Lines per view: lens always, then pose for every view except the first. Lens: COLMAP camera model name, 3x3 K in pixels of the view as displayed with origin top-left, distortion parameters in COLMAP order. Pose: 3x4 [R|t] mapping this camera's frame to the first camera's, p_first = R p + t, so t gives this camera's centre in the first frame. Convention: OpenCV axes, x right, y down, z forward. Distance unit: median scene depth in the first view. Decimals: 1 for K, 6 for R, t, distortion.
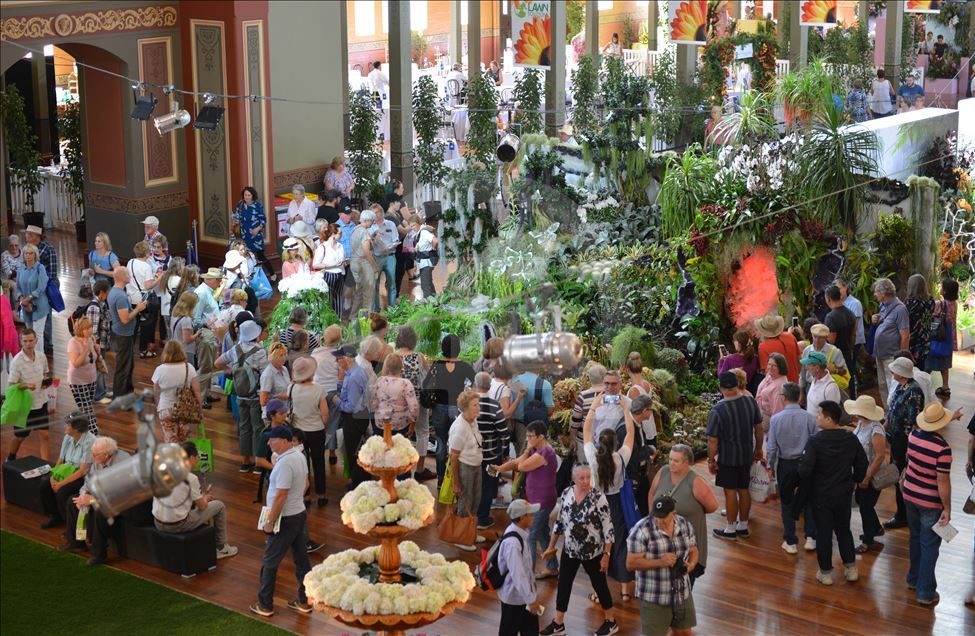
lens RADIAL K [[1982.6, 0, 487.3], [0, 1982.6, 317.9], [0, 0, 1]] dist [0.226871, 0.000000]
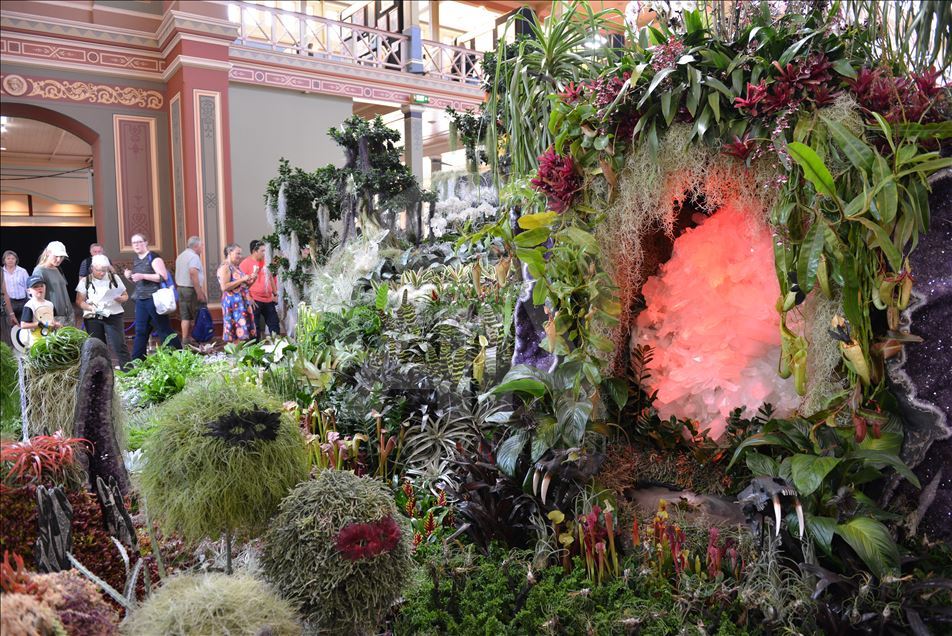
lens RADIAL K [[658.7, 0, 476.6], [0, 658.7, 316.4], [0, 0, 1]] dist [-0.039204, -0.000314]
pose [[0.976037, 0.022686, -0.216417, 0.117666], [-0.050721, 0.990874, -0.124883, 0.004931], [0.211609, 0.132868, 0.968281, 0.864060]]
